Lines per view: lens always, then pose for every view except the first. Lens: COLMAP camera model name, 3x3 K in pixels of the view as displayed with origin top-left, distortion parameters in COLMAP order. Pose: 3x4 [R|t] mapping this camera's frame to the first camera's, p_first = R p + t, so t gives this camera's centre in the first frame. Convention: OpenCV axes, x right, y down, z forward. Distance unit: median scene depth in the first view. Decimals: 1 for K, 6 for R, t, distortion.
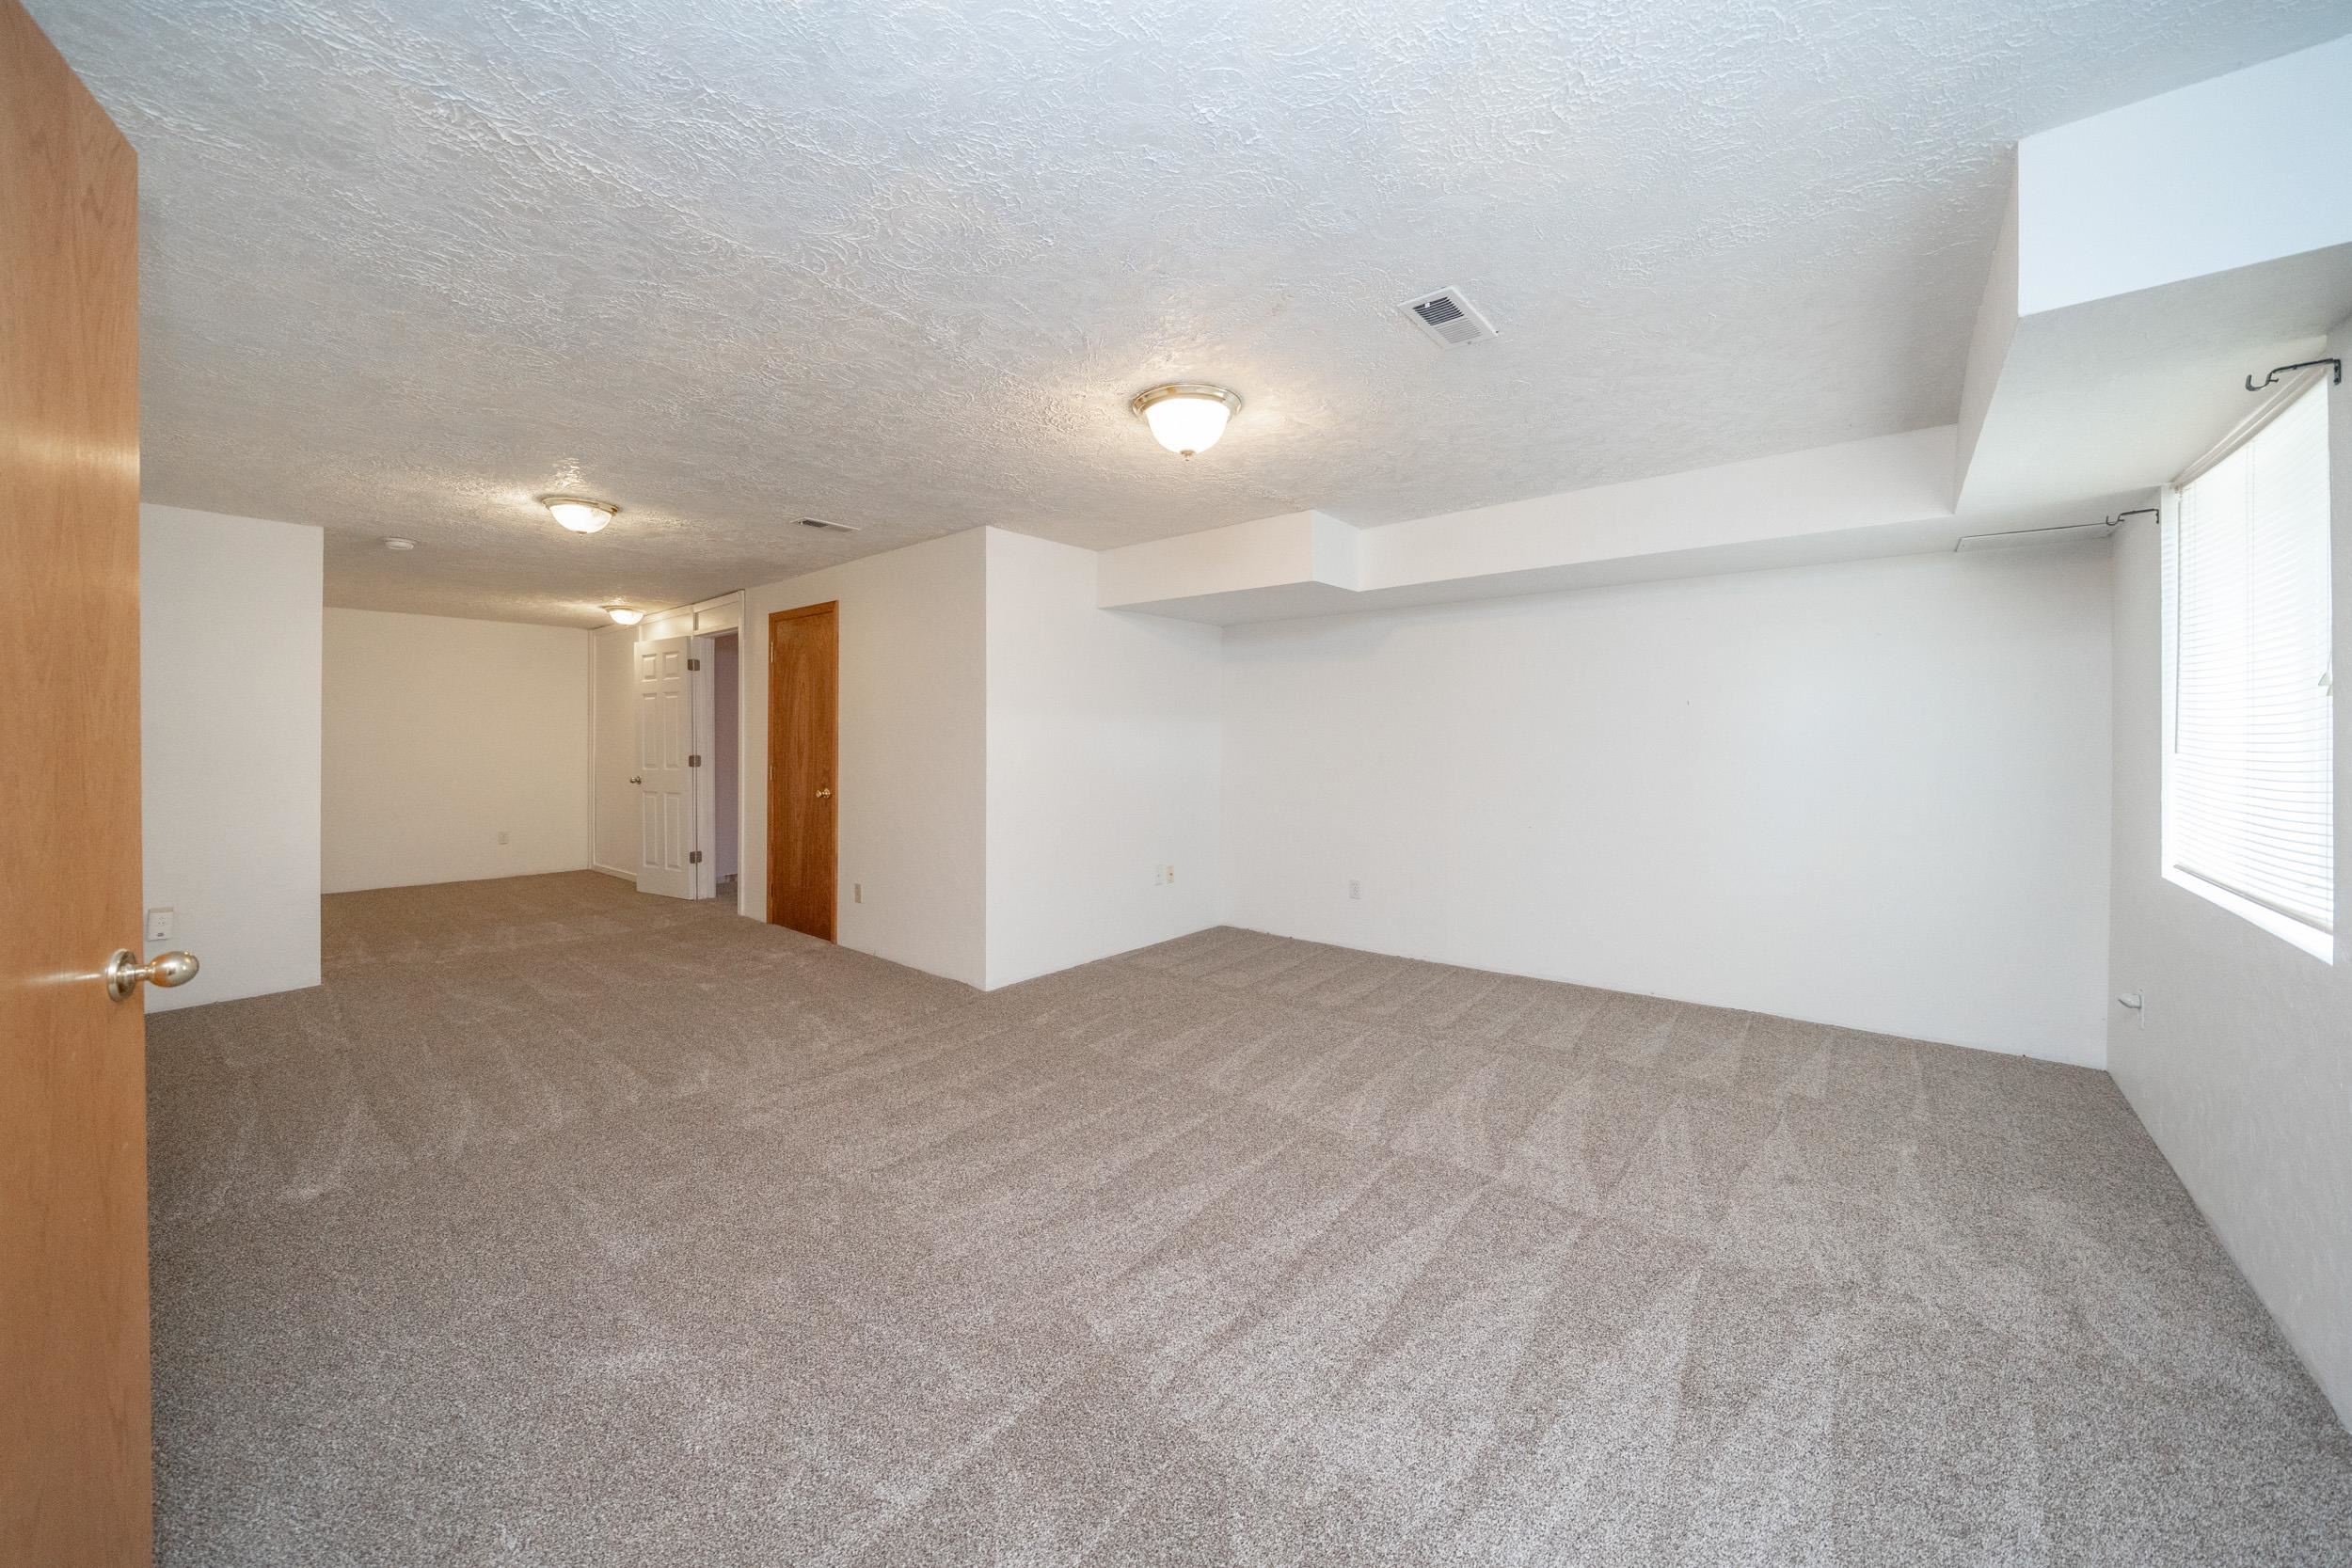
lens RADIAL K [[822.2, 0, 1172.4], [0, 822.2, 777.6], [0, 0, 1]] dist [-0.005649, -0.000132]
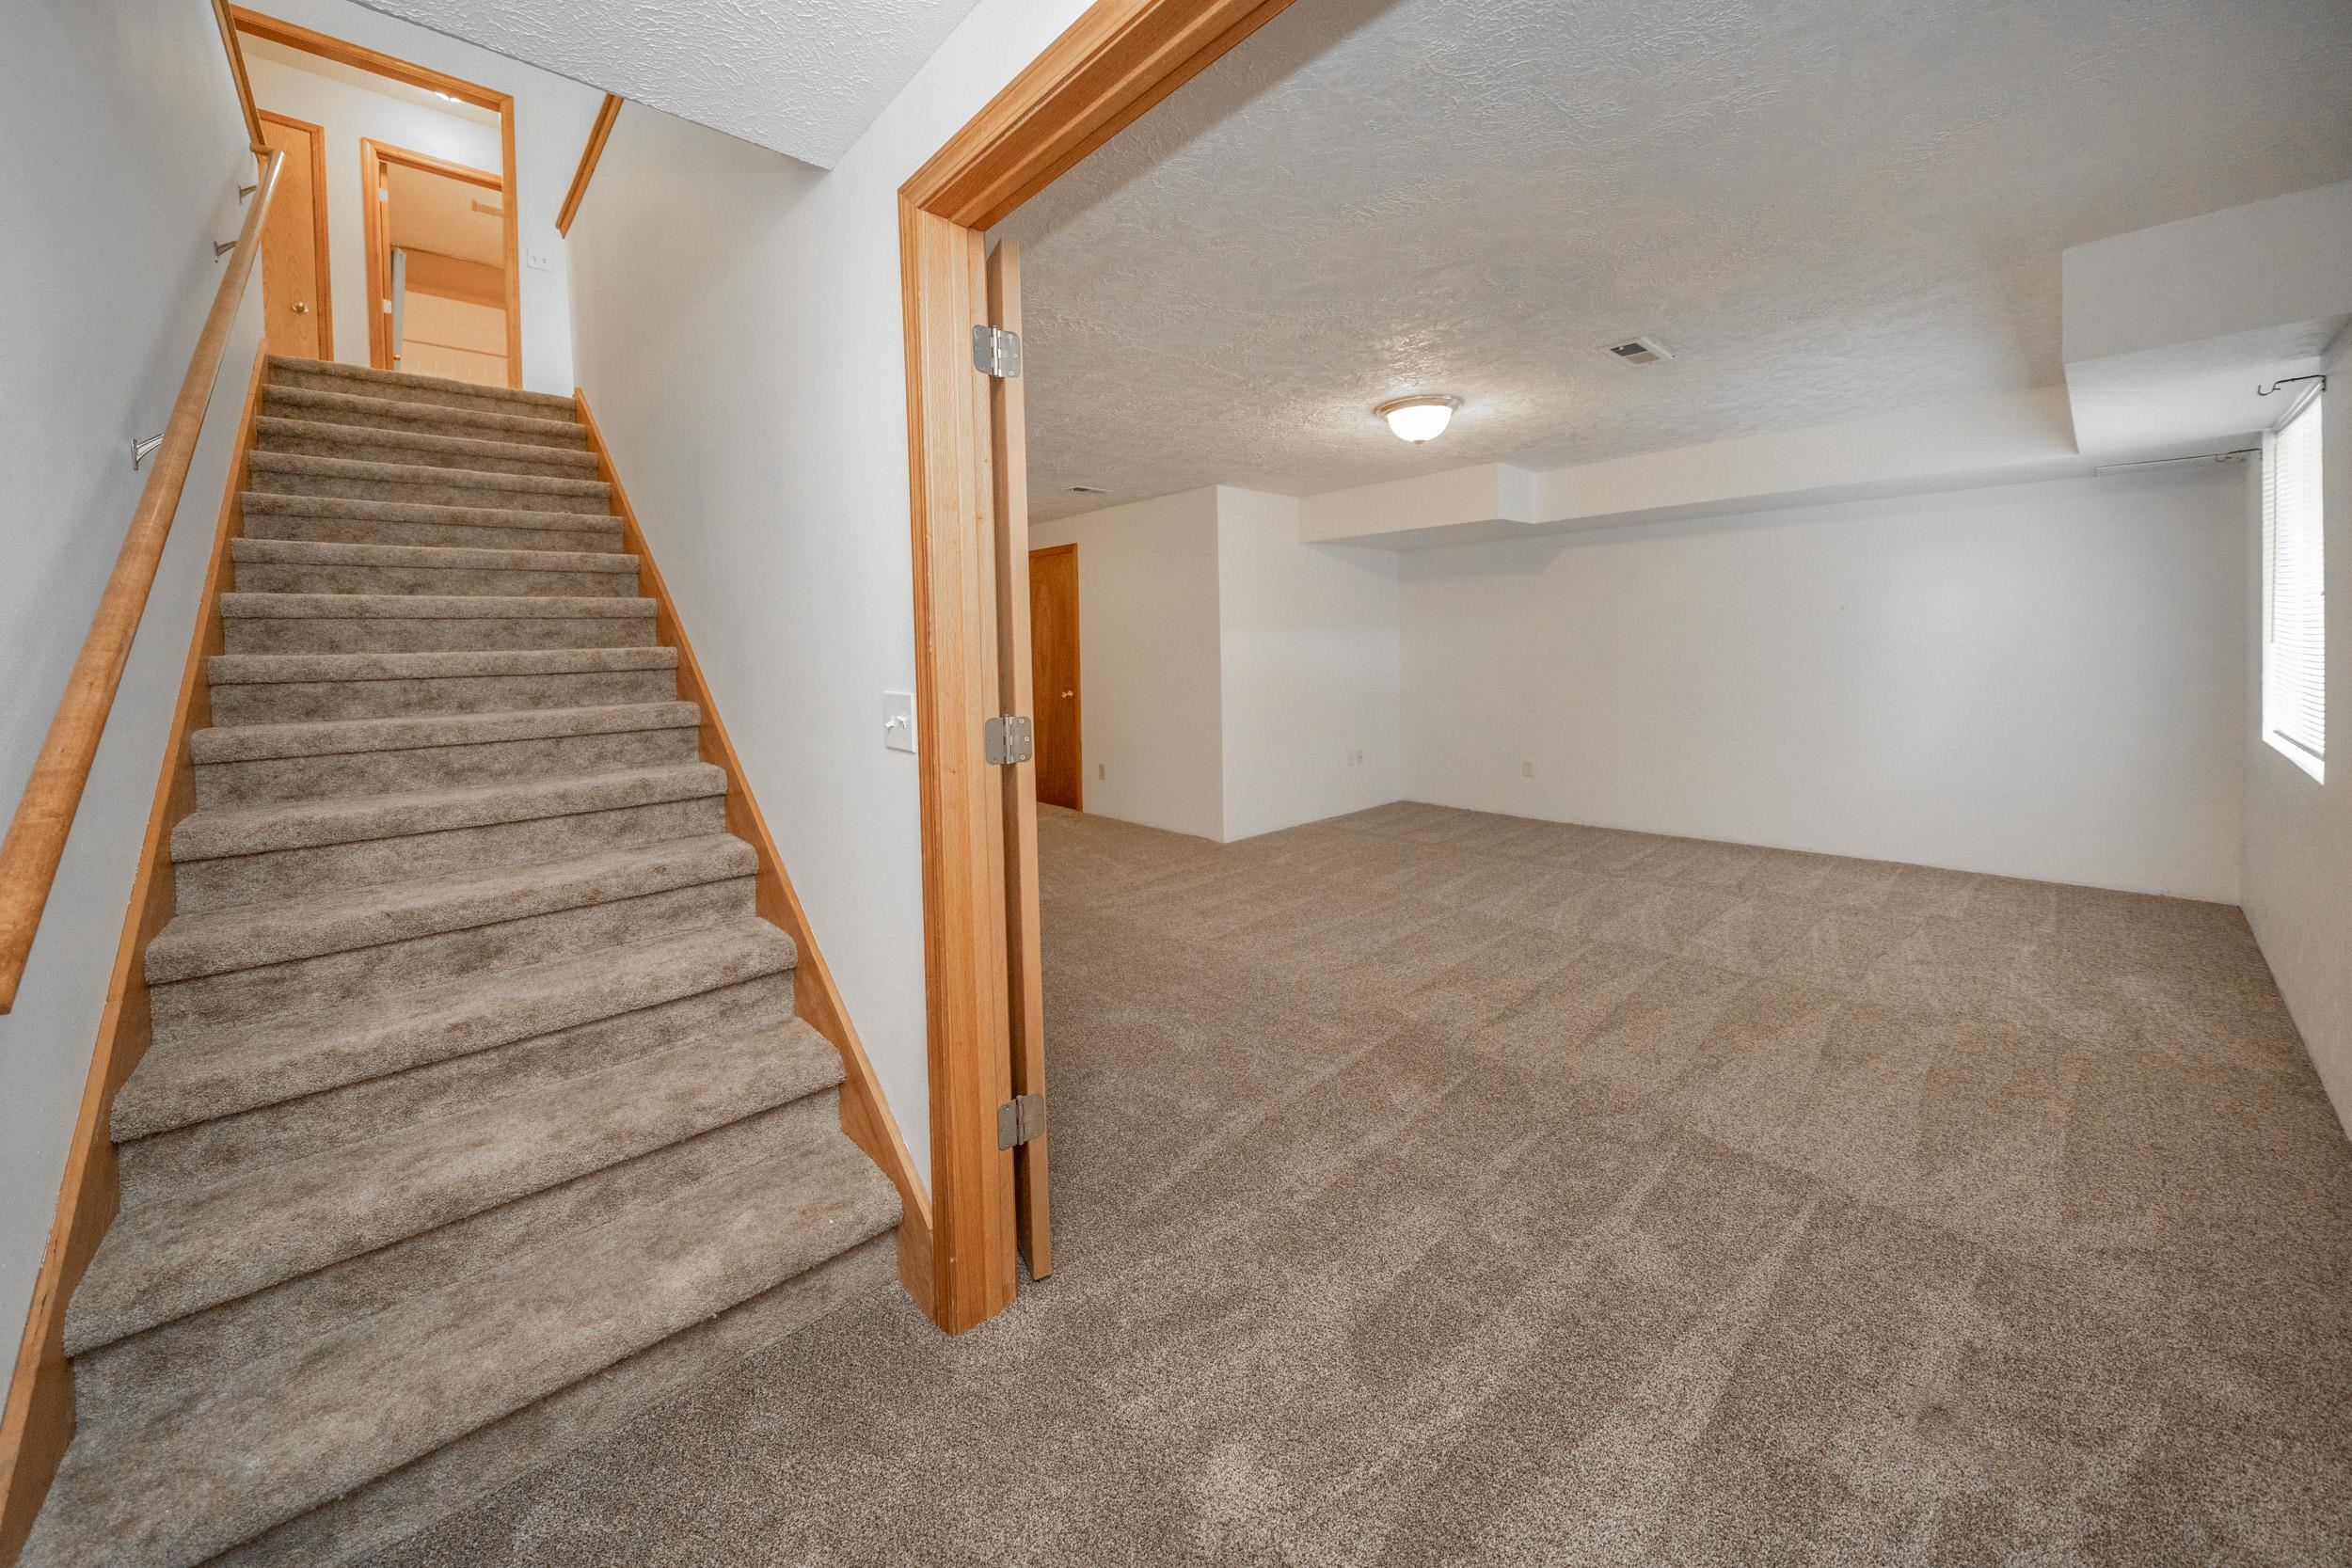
lens RADIAL K [[822.2, 0, 1090.9], [0, 822.2, 688.8], [0, 0, 1]] dist [-0.005649, -0.000132]
pose [[0.978865, -0.011007, -0.204210, -0.265433], [0.011935, 0.999923, 0.003311, 0.013581], [0.204158, -0.005678, 0.978922, -0.514719]]
